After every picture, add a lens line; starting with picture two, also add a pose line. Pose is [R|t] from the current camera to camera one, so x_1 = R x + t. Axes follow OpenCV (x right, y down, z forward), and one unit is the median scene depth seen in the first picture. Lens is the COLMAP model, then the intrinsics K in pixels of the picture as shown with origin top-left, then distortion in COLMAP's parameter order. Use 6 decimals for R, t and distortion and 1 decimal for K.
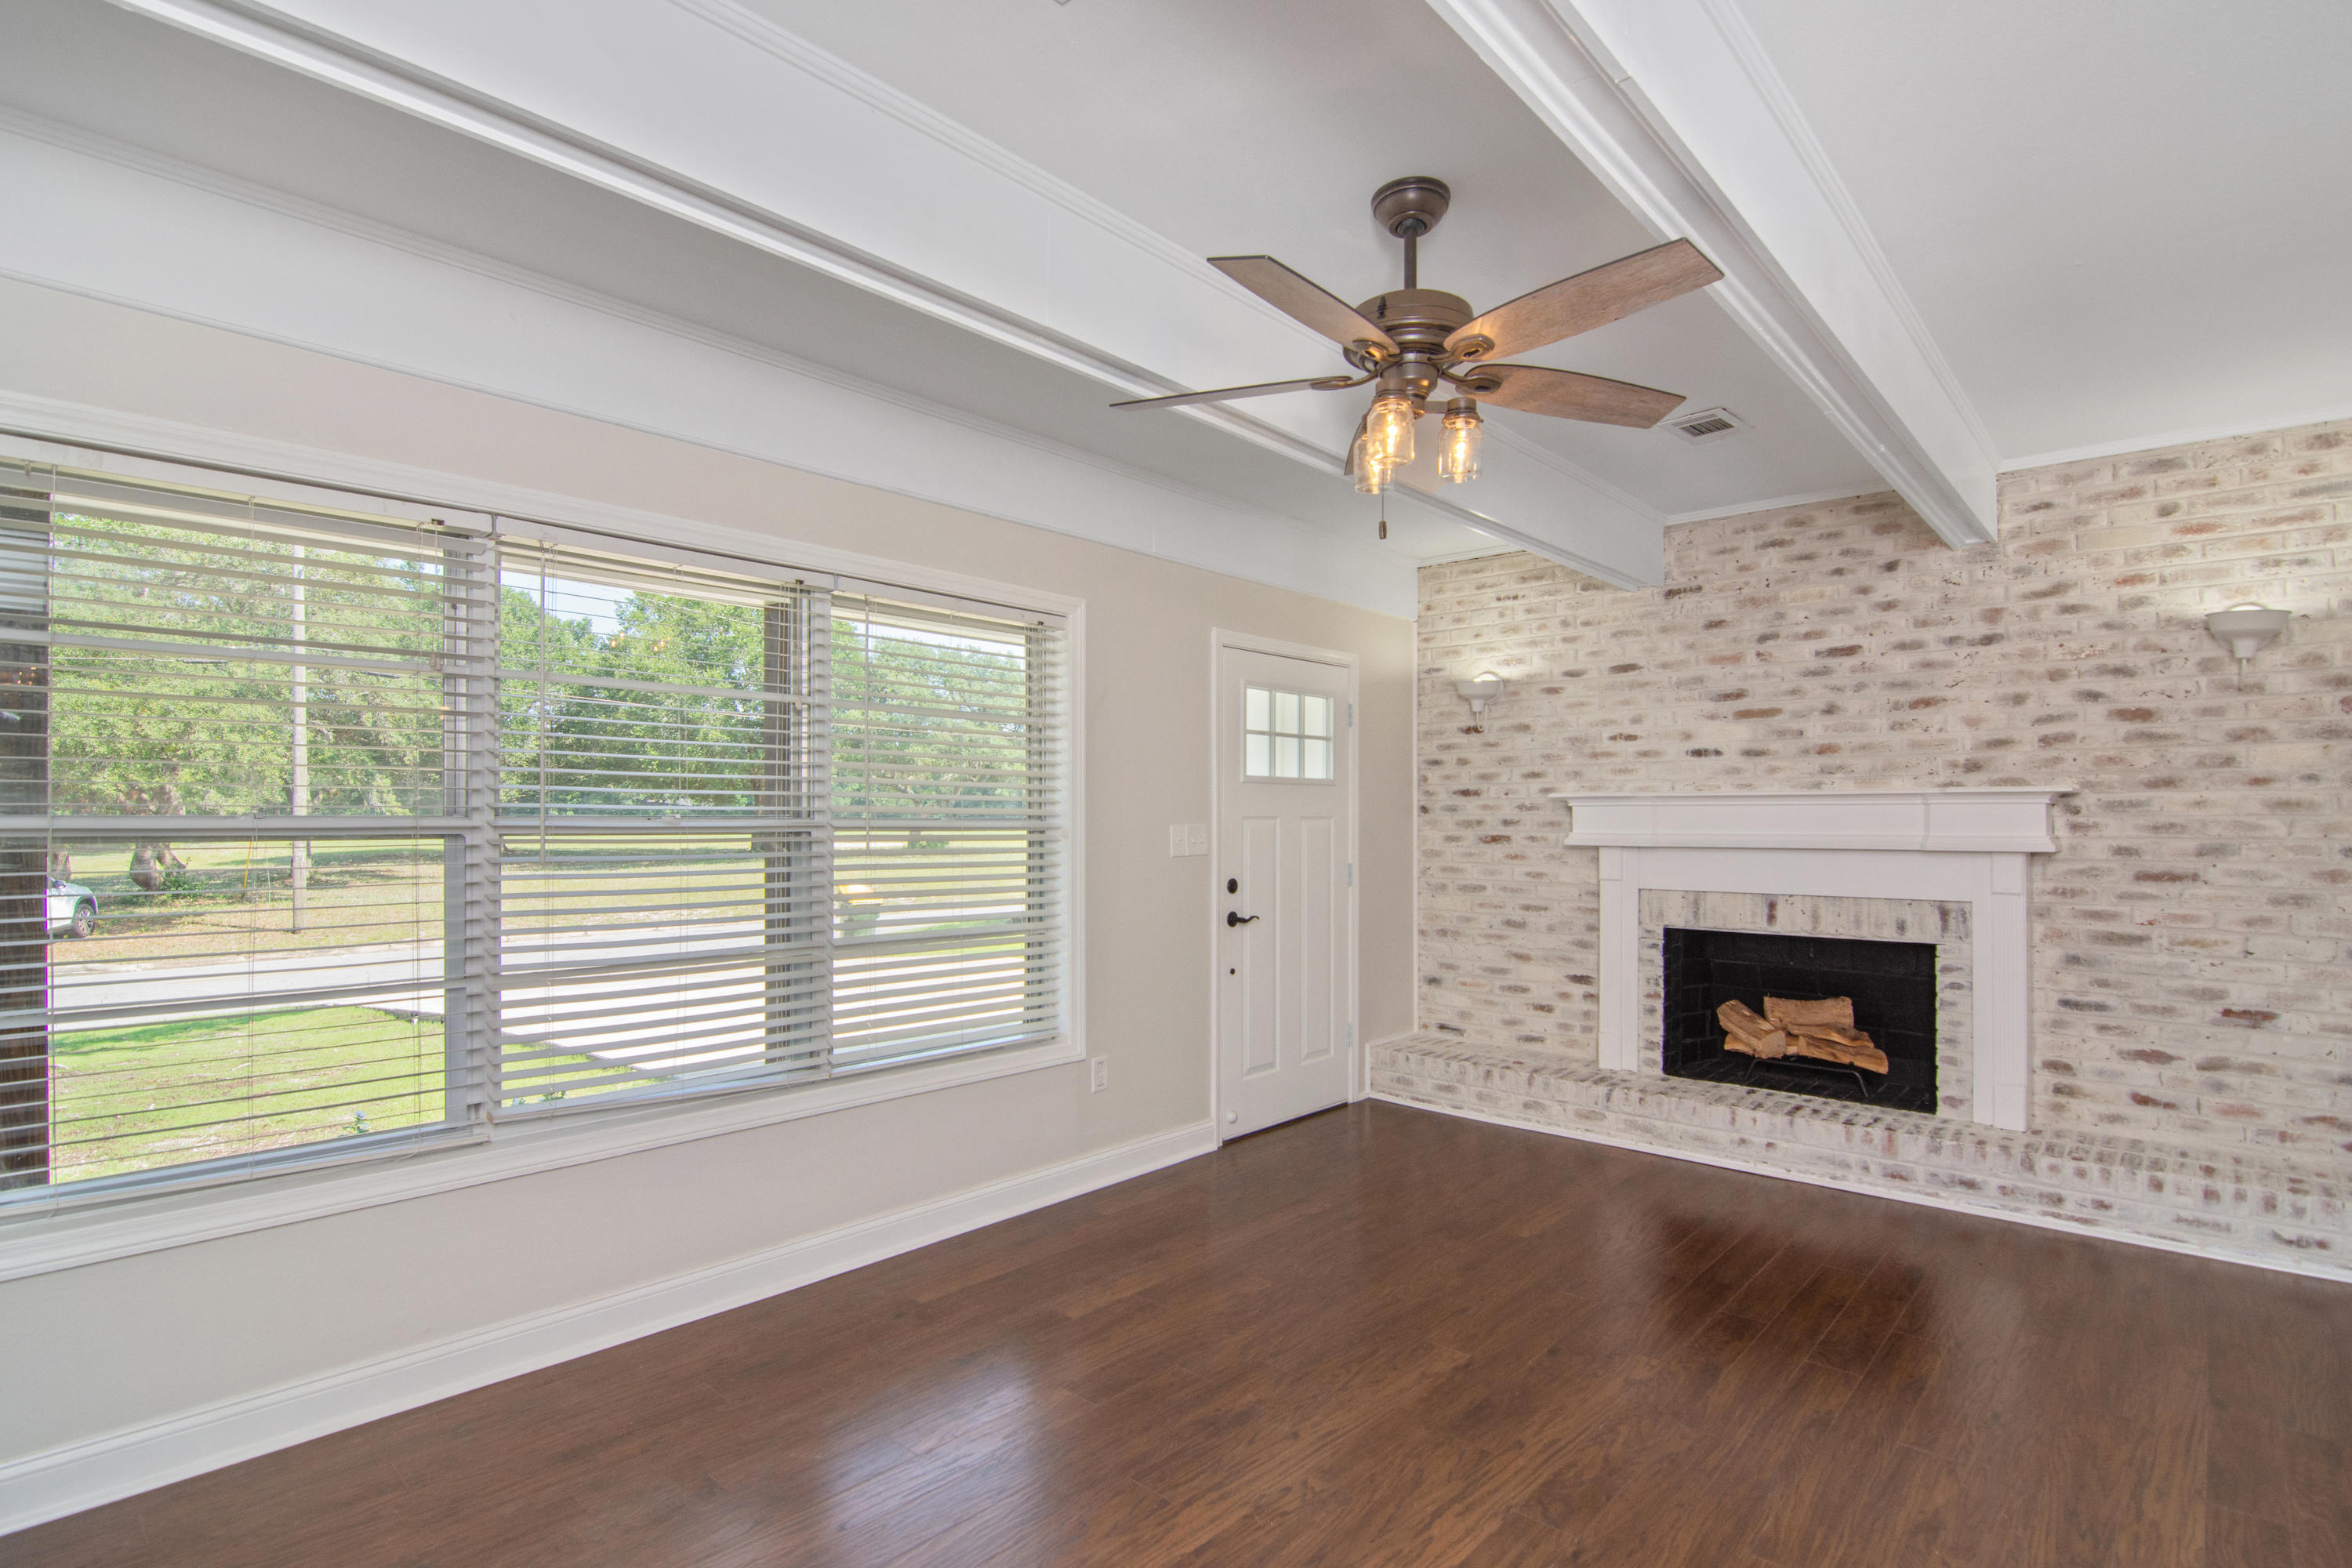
lens RADIAL K [[1133.0, 0, 1187.0], [0, 1133.0, 815.2], [0, 0, 1]] dist [0.007082, -0.005940]
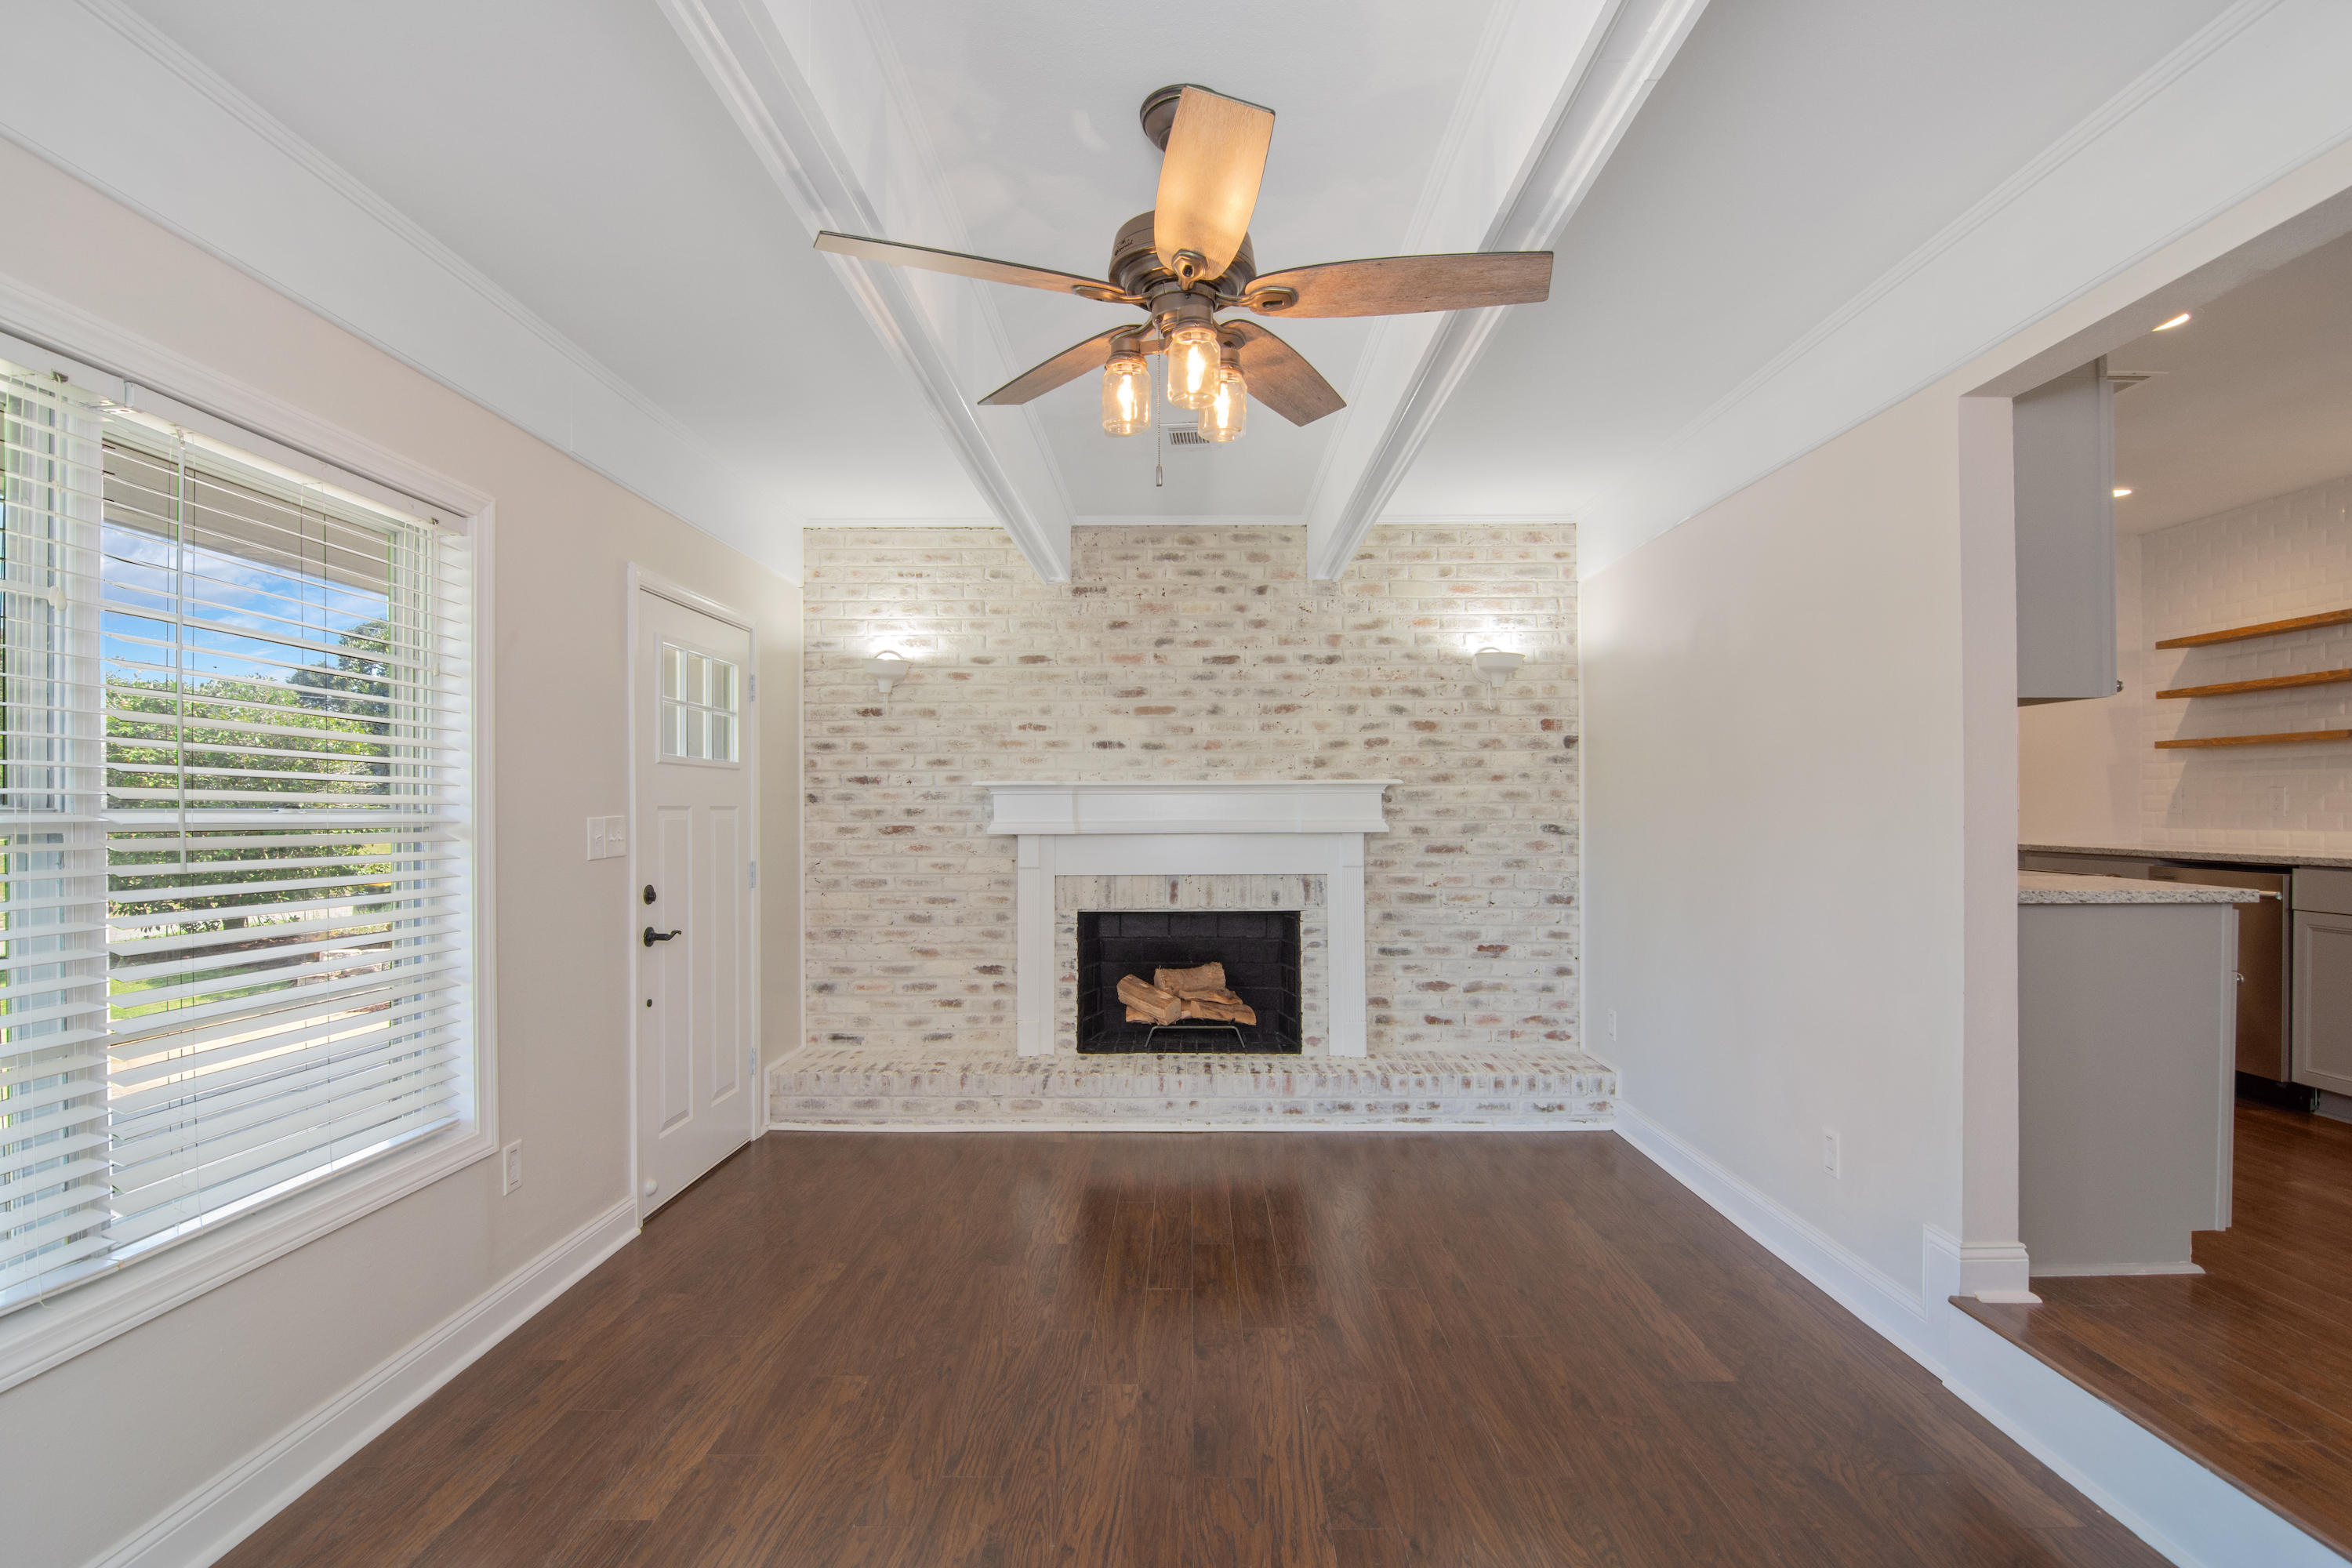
lens RADIAL K [[1133.0, 0, 1177.4], [0, 1133.0, 807.8], [0, 0, 1]] dist [0.007082, -0.005940]
pose [[0.763535, -0.004075, 0.645754, -0.199591], [0.003074, 0.999992, 0.002675, 0.001214], [-0.645759, -0.000058, 0.763541, 0.167154]]
